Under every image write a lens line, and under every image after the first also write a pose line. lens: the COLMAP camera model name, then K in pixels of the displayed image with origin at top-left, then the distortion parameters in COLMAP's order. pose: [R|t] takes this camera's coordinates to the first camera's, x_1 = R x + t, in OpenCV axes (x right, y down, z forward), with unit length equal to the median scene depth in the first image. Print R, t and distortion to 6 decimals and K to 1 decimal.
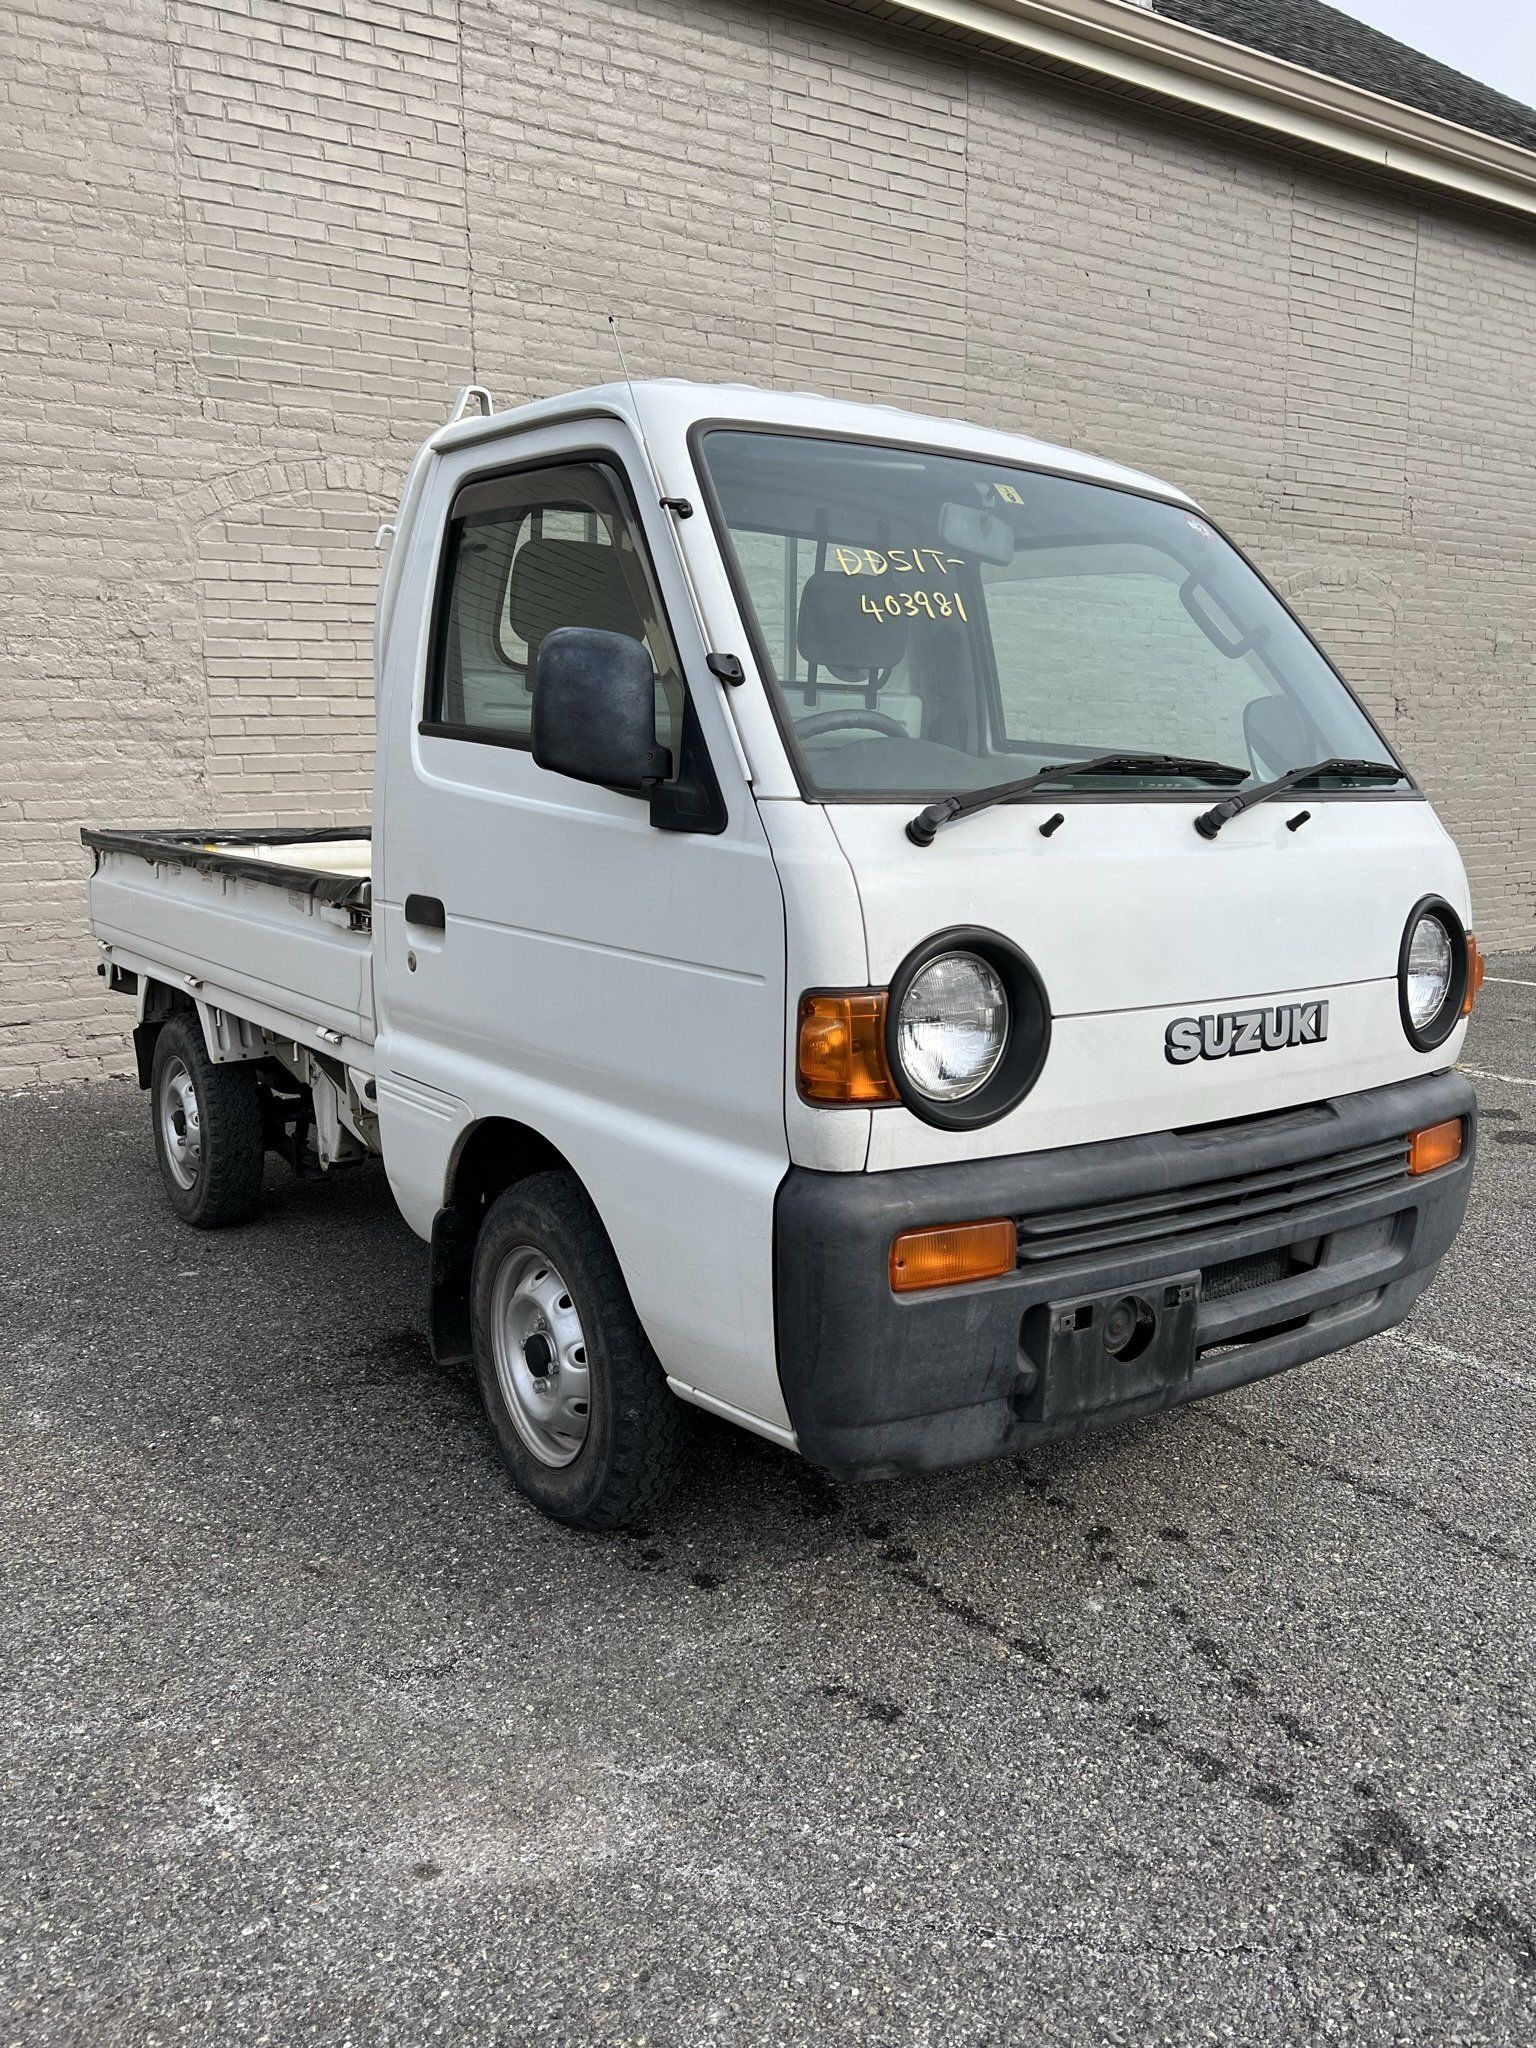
lens RADIAL K [[1549.6, 0, 778.0], [0, 1549.6, 1014.9], [0, 0, 1]] dist [0.006838, -0.007995]
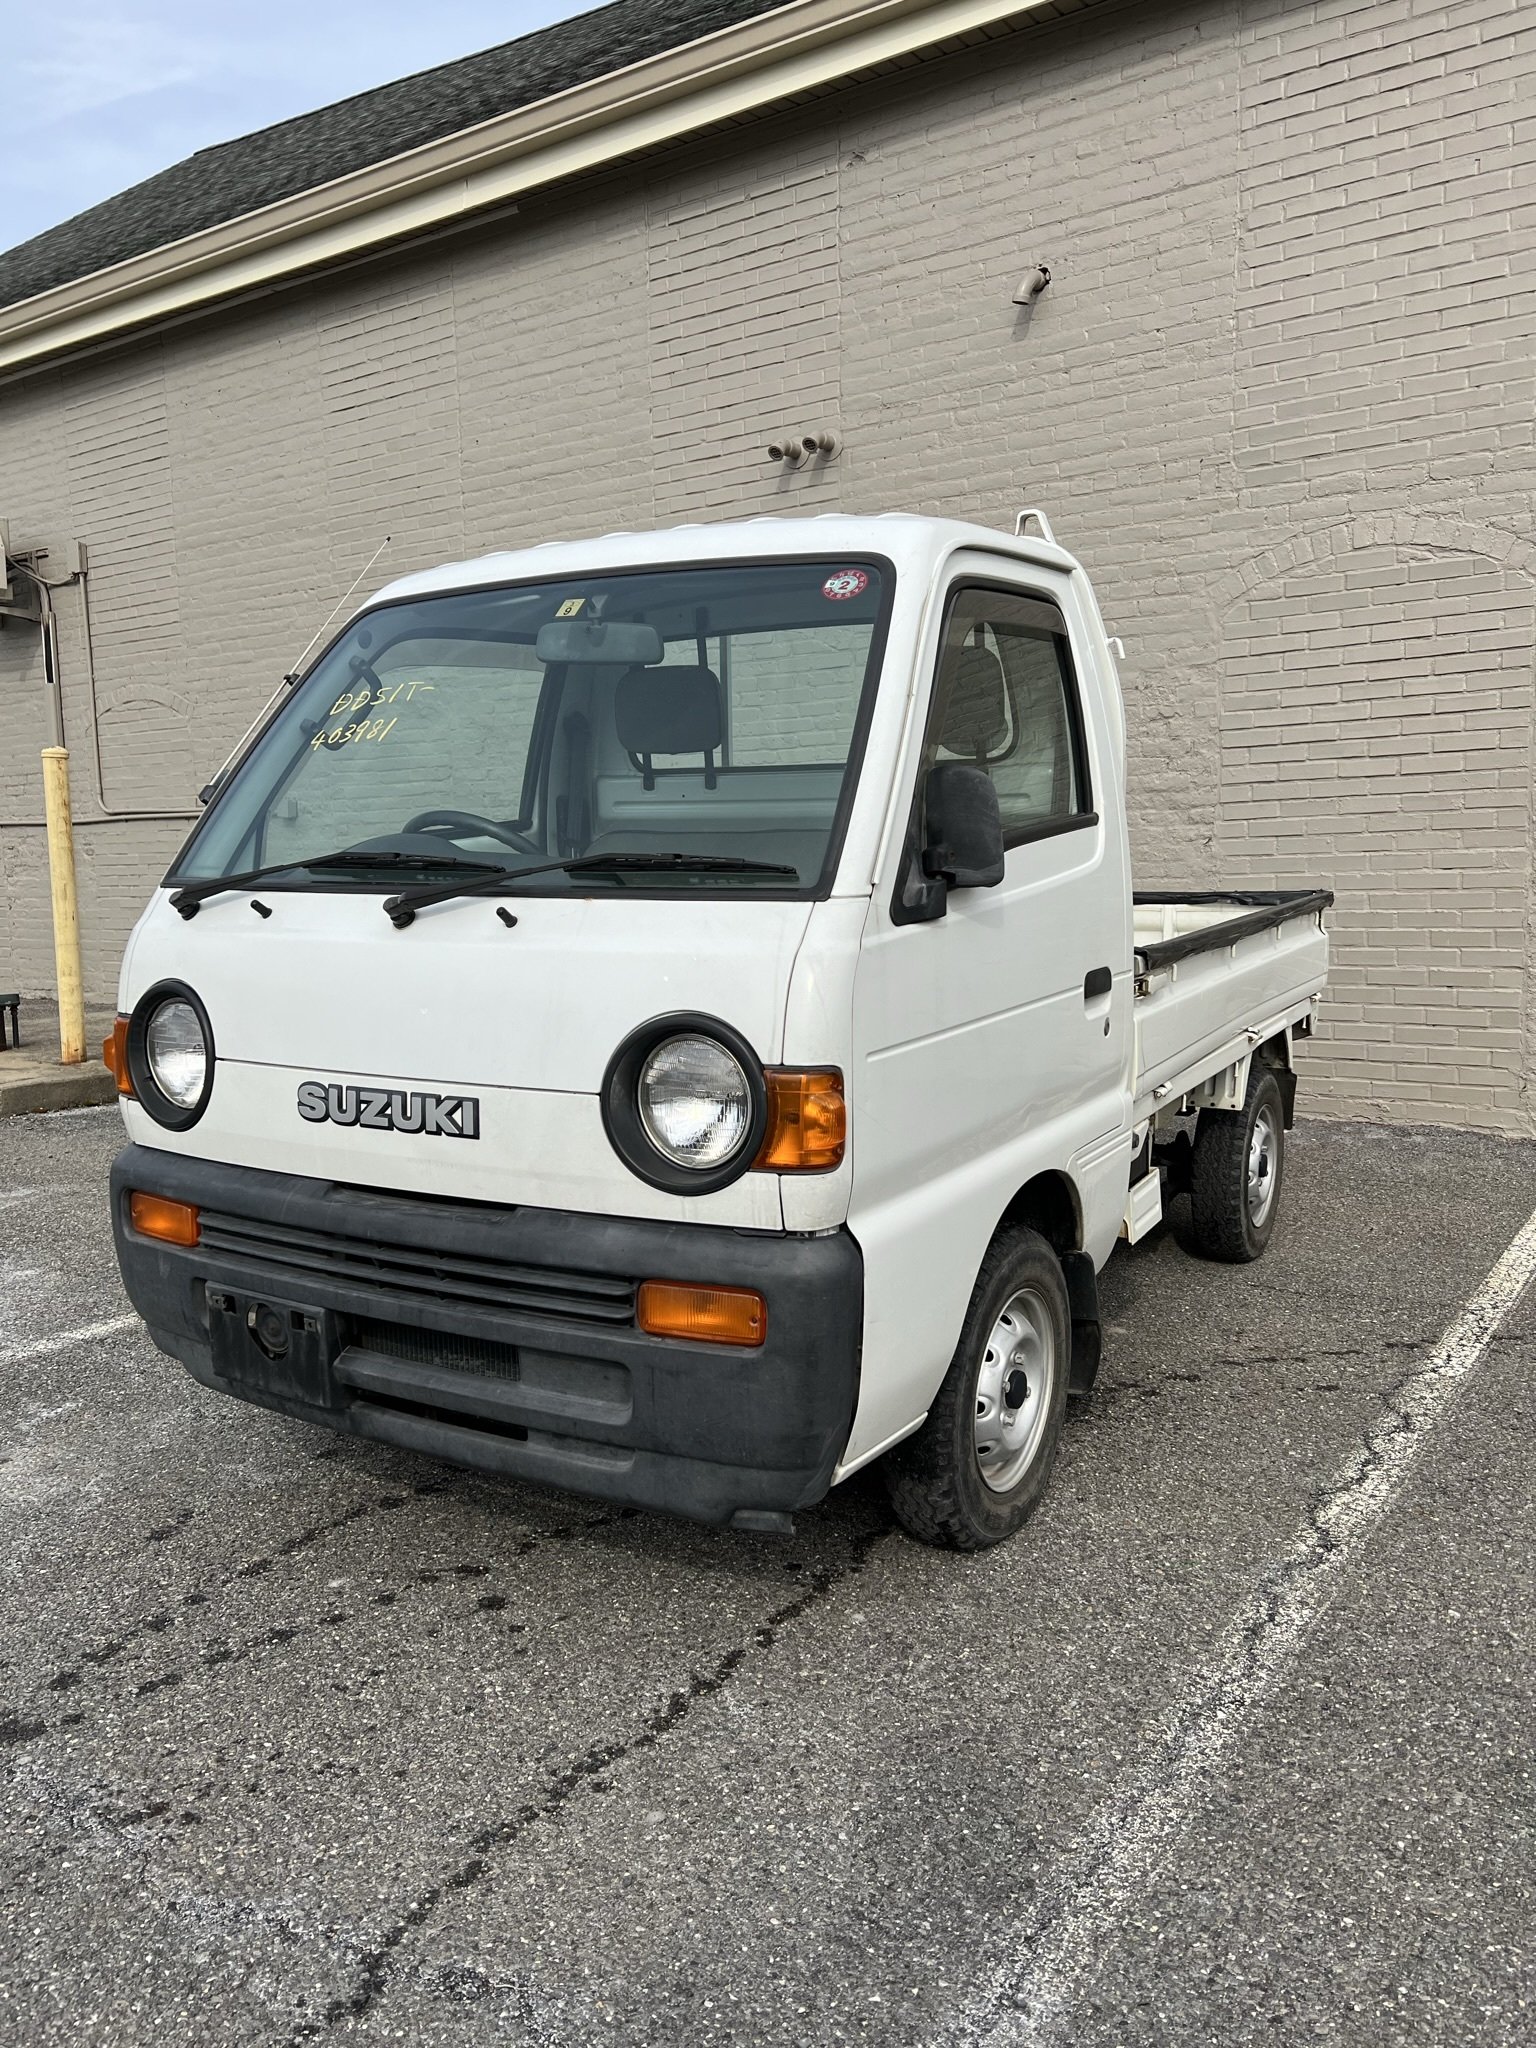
lens RADIAL K [[1549.6, 0, 776.4], [0, 1549.6, 1015.9], [0, 0, 1]] dist [0.006838, -0.007995]
pose [[0.399336, 0.096809, -0.911679, 1.134672], [-0.122134, 0.991163, 0.051752, -0.116127], [0.908633, 0.090681, 0.407631, 0.663596]]
